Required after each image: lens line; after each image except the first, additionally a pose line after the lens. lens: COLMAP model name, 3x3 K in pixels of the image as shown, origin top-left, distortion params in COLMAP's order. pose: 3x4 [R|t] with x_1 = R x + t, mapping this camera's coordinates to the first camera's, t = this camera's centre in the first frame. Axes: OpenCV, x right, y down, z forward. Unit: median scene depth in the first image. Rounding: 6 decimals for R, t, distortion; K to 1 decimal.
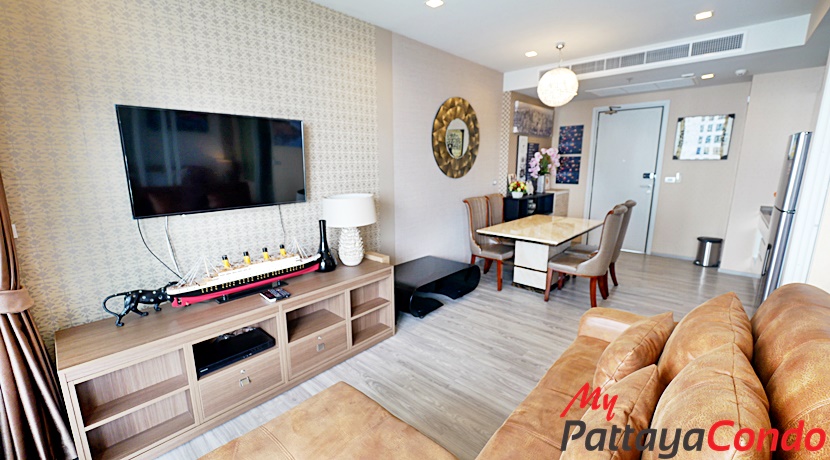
lens RADIAL K [[344.8, 0, 415.0], [0, 344.8, 230.0], [0, 0, 1]] dist [0.001898, 0.000135]
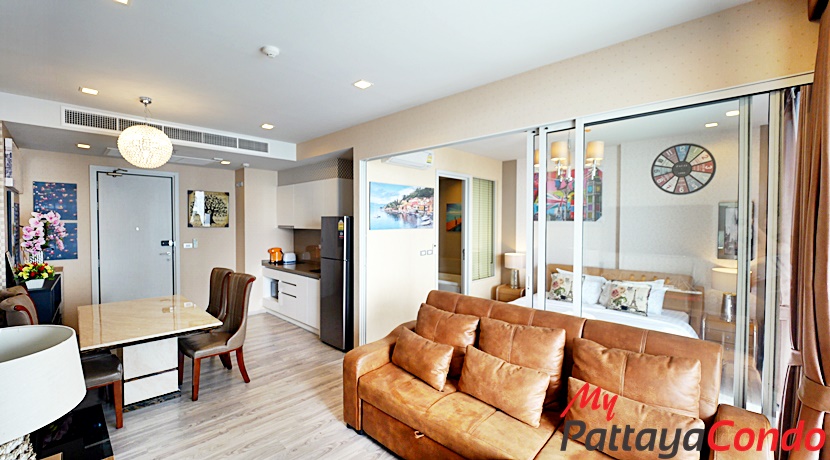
lens RADIAL K [[336.6, 0, 409.5], [0, 336.6, 228.2], [0, 0, 1]] dist [-0.009702, -0.000202]
pose [[0.027557, -0.008832, 0.999581, -0.292095], [0.190677, 0.981647, 0.003417, -0.074222], [-0.981266, 0.190503, 0.028735, 0.295779]]
